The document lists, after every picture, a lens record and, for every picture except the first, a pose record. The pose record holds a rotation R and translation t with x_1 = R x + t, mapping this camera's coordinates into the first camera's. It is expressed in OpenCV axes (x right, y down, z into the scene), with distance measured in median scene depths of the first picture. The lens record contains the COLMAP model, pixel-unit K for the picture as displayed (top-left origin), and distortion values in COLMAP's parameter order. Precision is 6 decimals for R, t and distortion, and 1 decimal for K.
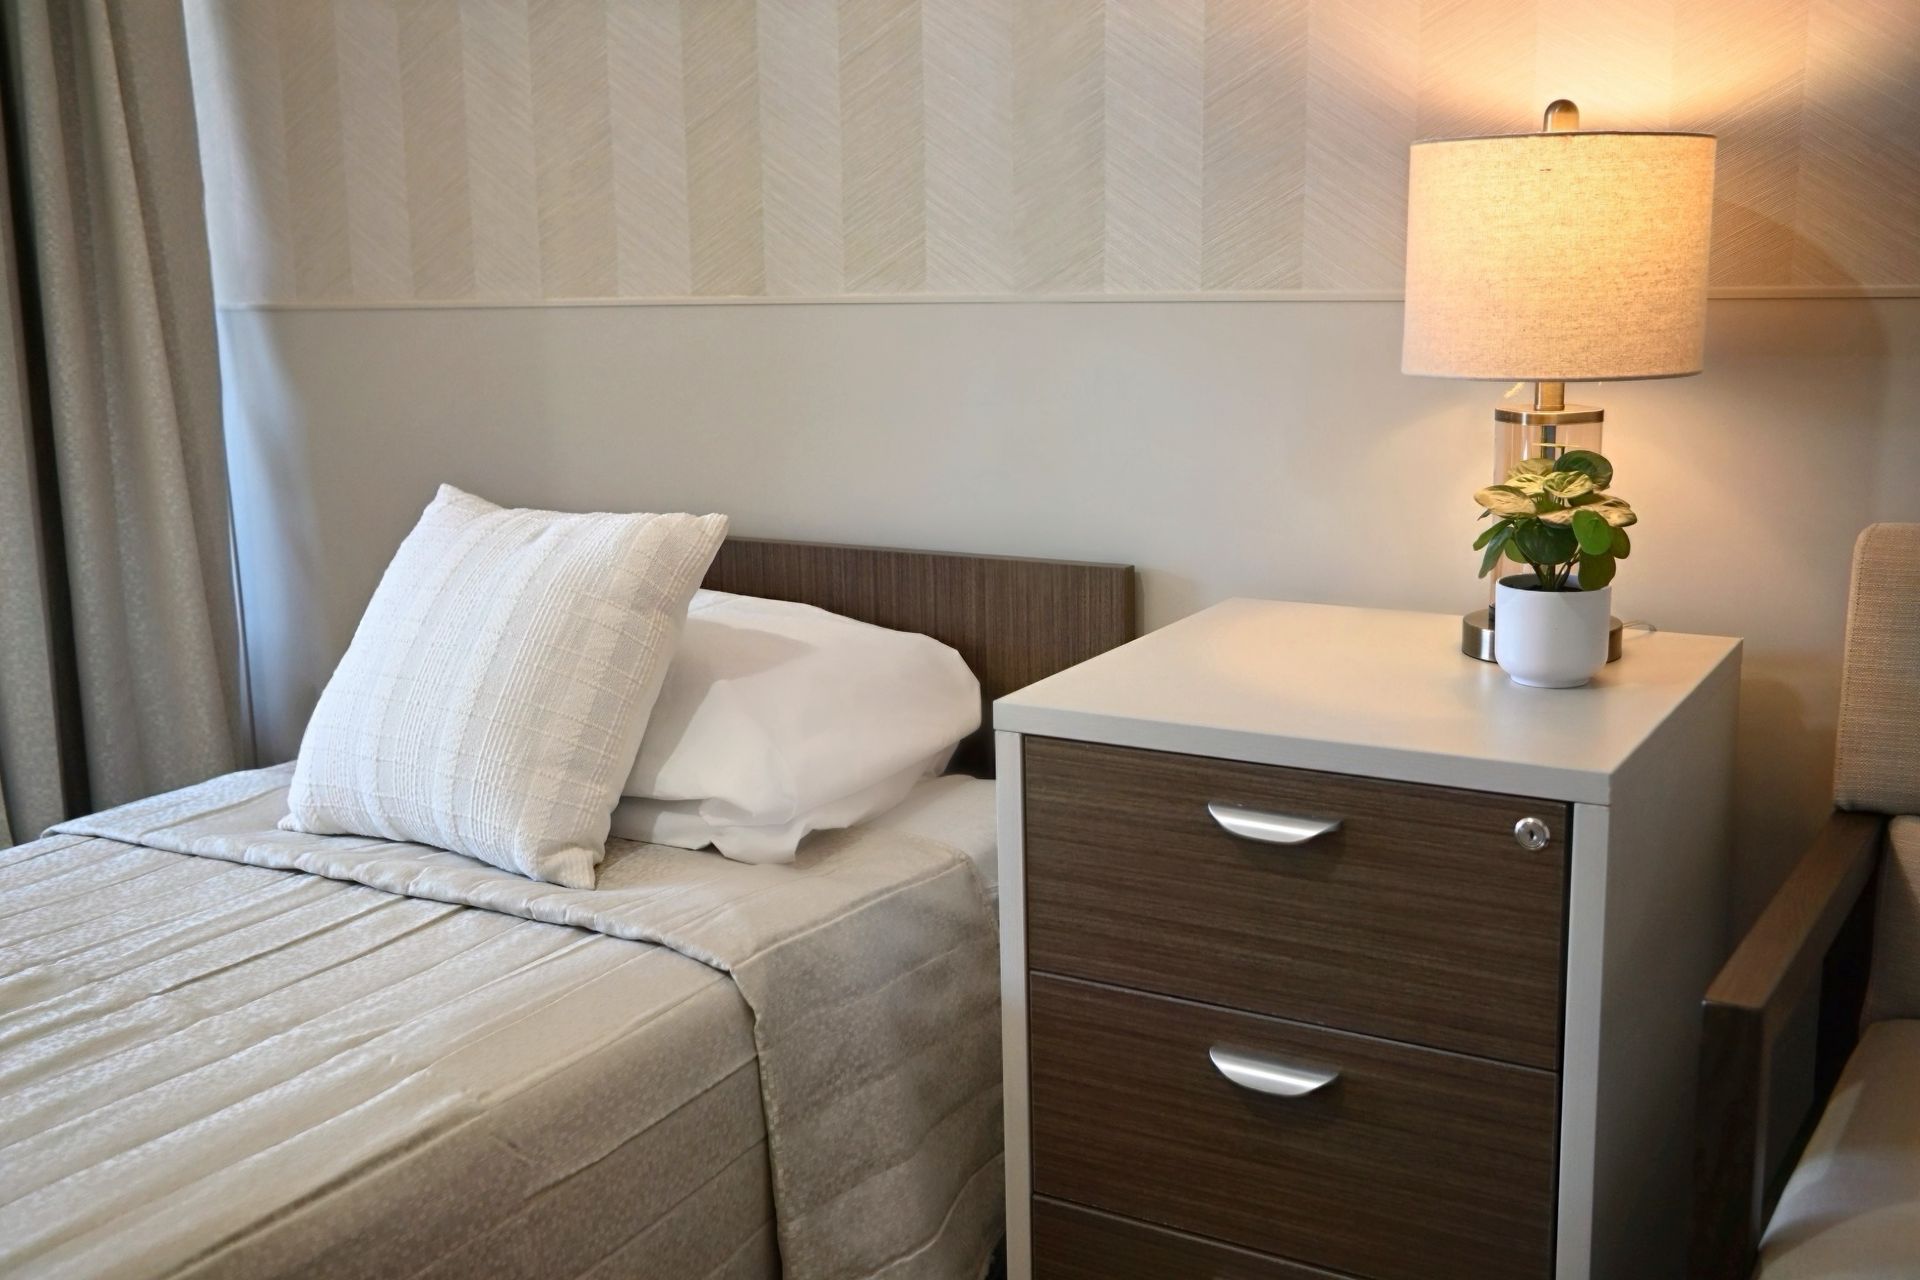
lens RADIAL K [[2040.6, 0, 960.0], [0, 2040.6, 640.0], [0, 0, 1]] dist [0.002366, 0.003782]
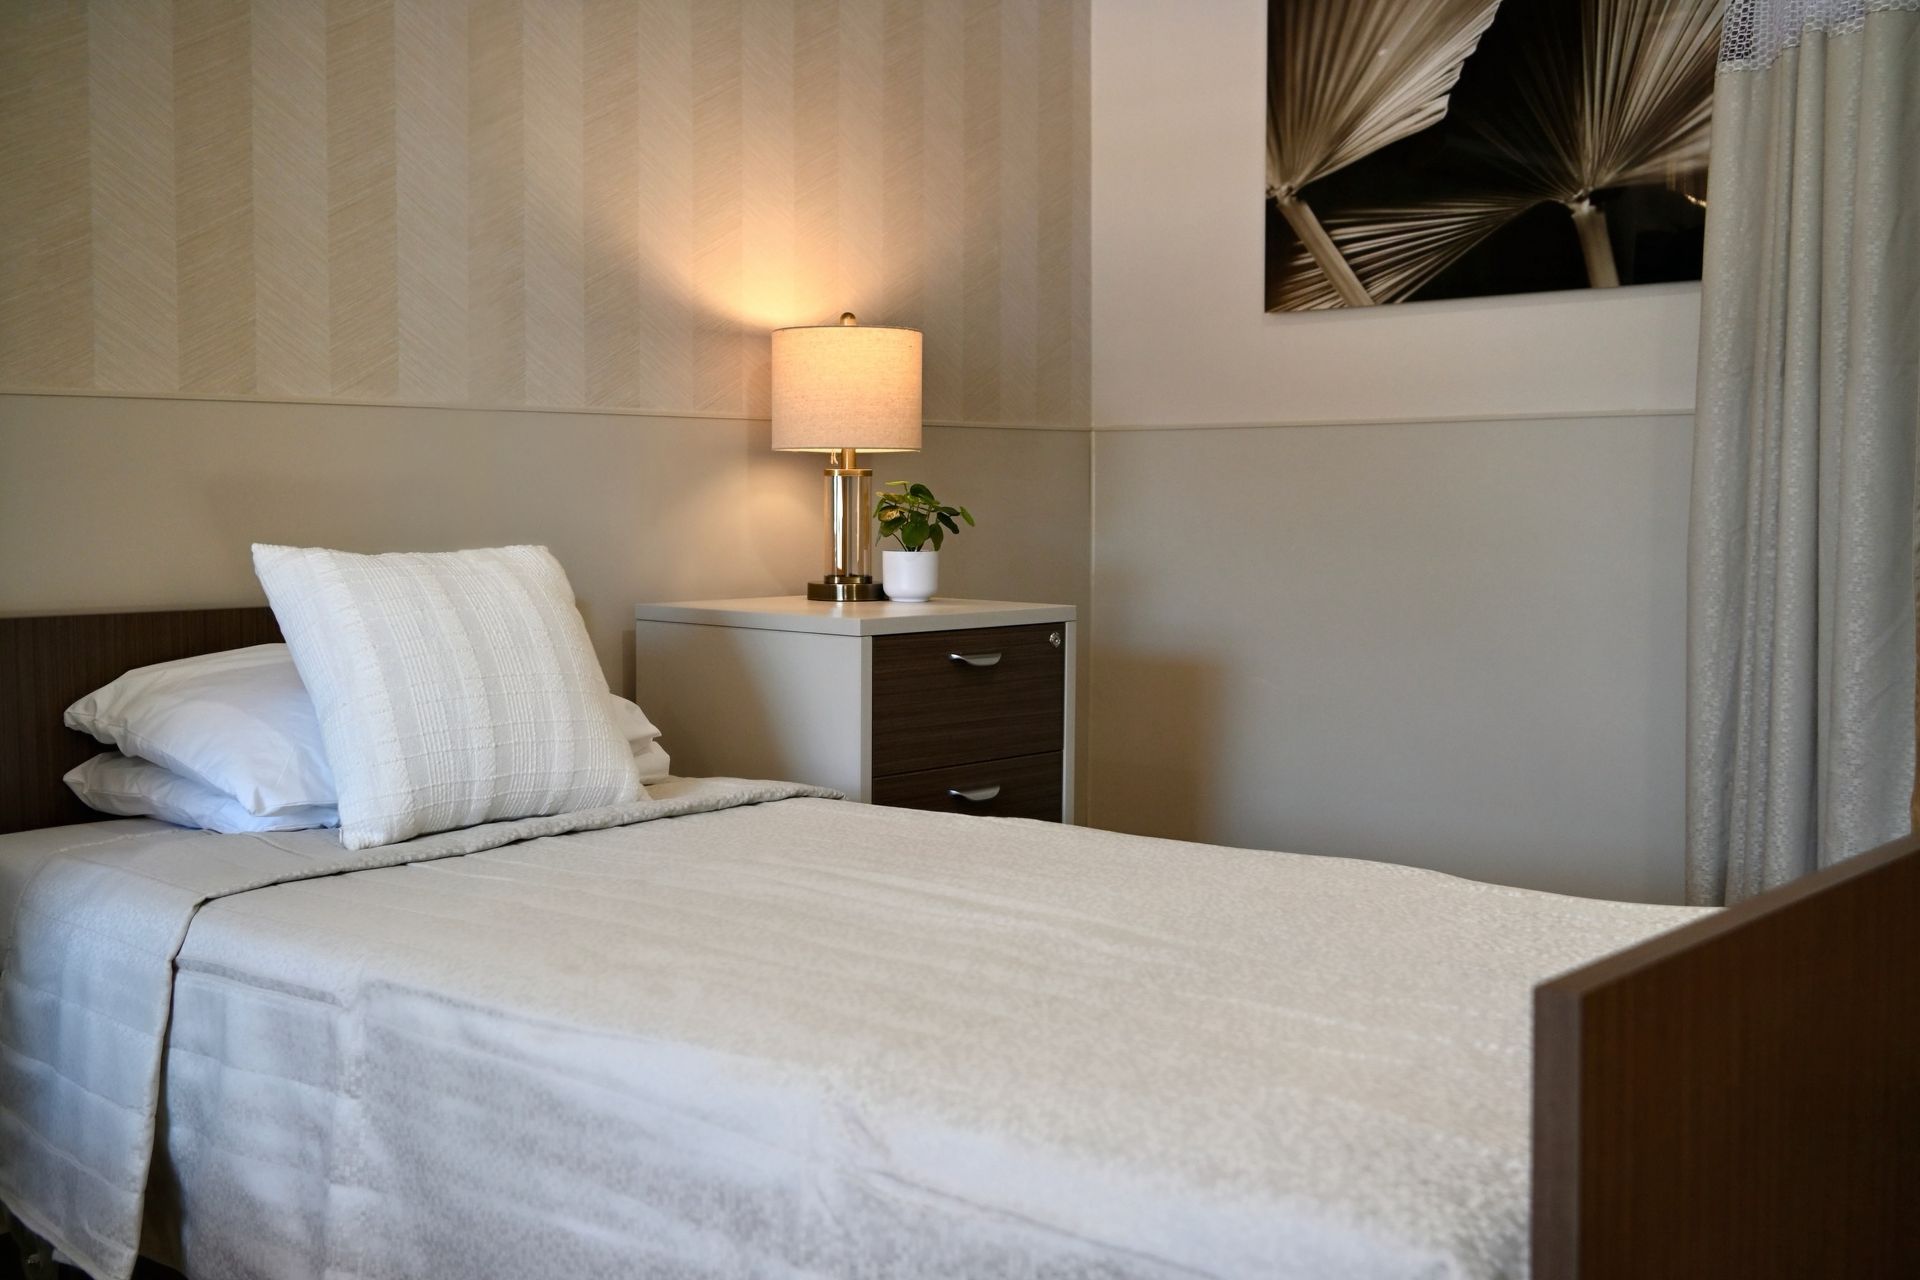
lens RADIAL K [[2040.6, 0, 960.0], [0, 2040.6, 640.0], [0, 0, 1]] dist [0.002366, 0.003782]
pose [[0.170099, -0.036651, 0.984745, -1.205785], [0.201056, 0.979578, 0.001730, 0.045583], [-0.964698, 0.197695, 0.173994, 0.462442]]
